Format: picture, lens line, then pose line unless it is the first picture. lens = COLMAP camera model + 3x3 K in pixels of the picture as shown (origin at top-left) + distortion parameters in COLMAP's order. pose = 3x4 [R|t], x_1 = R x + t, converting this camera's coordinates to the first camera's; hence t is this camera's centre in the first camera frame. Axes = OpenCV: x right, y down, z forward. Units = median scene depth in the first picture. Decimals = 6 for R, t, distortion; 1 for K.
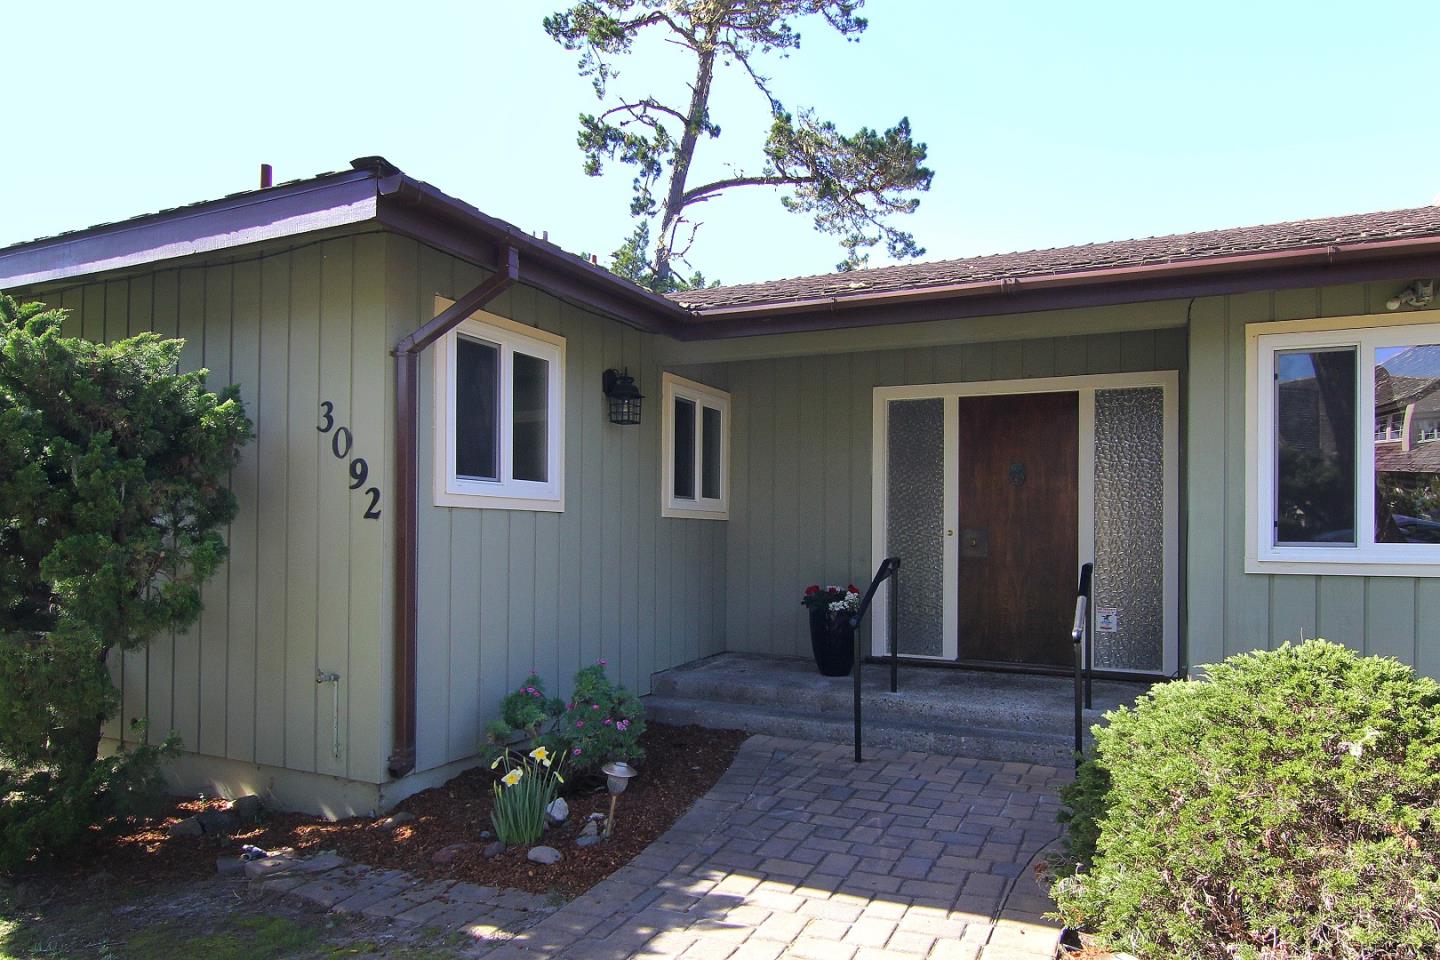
lens RADIAL K [[946.9, 0, 718.2], [0, 946.9, 533.2], [0, 0, 1]] dist [-0.003888, -0.002147]
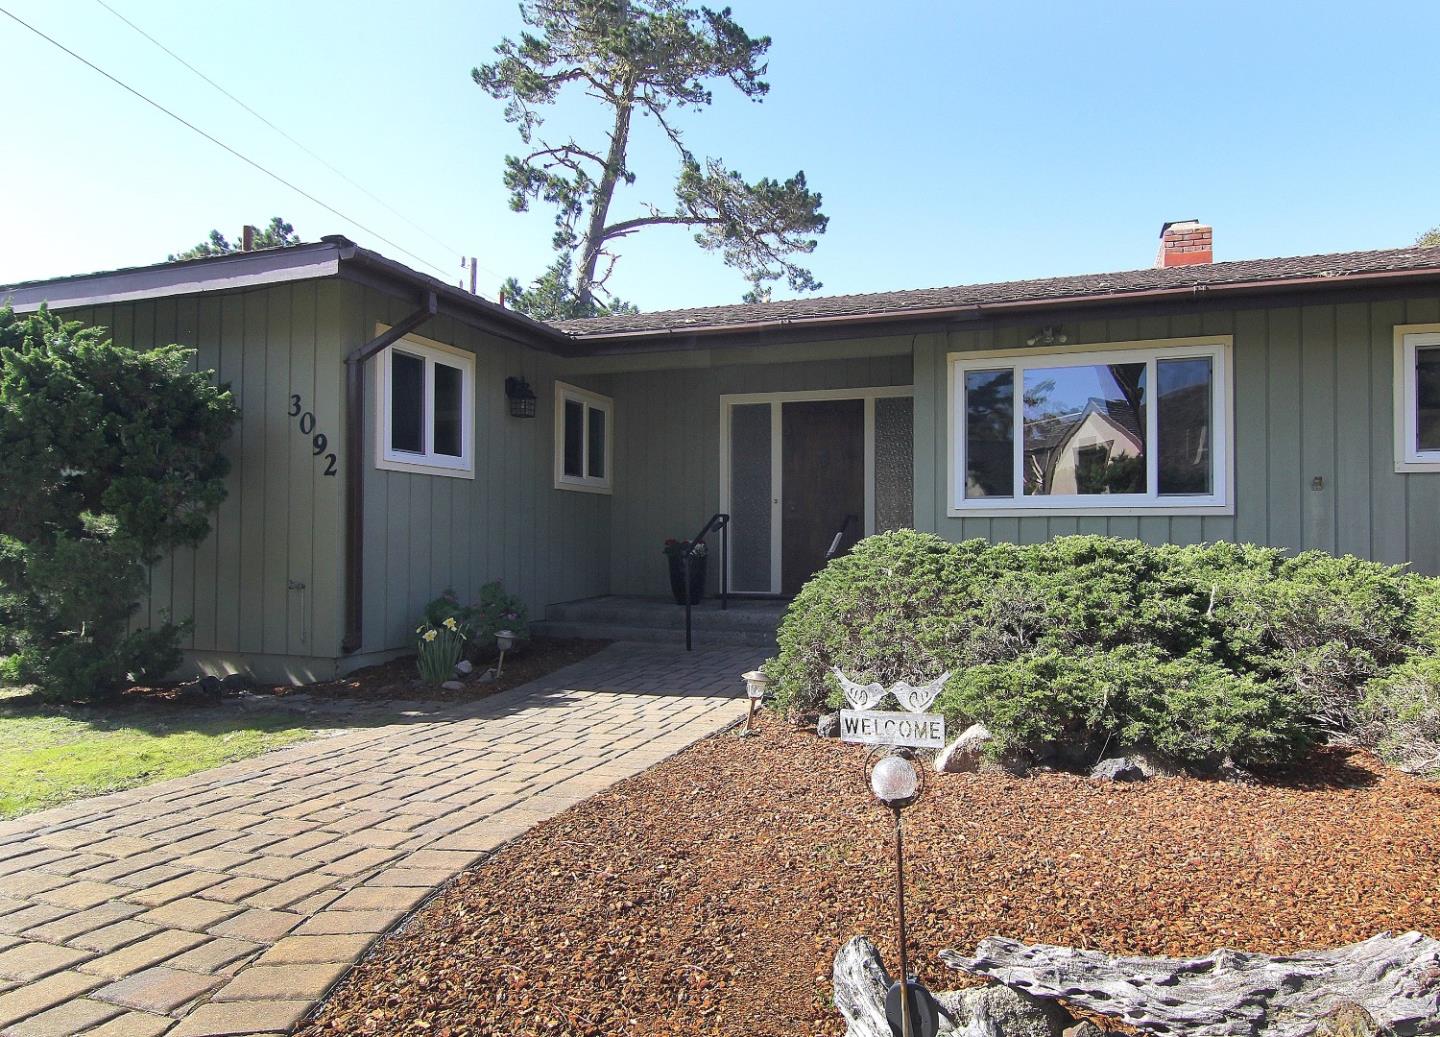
lens RADIAL K [[886.7, 0, 797.9], [0, 886.7, 508.1], [0, 0, 1]] dist [-0.006520, -0.003583]
pose [[0.986435, -0.009562, 0.163876, 0.064588], [0.015676, 0.999227, -0.036059, 0.052794], [-0.163404, 0.038139, 0.985822, -0.247861]]
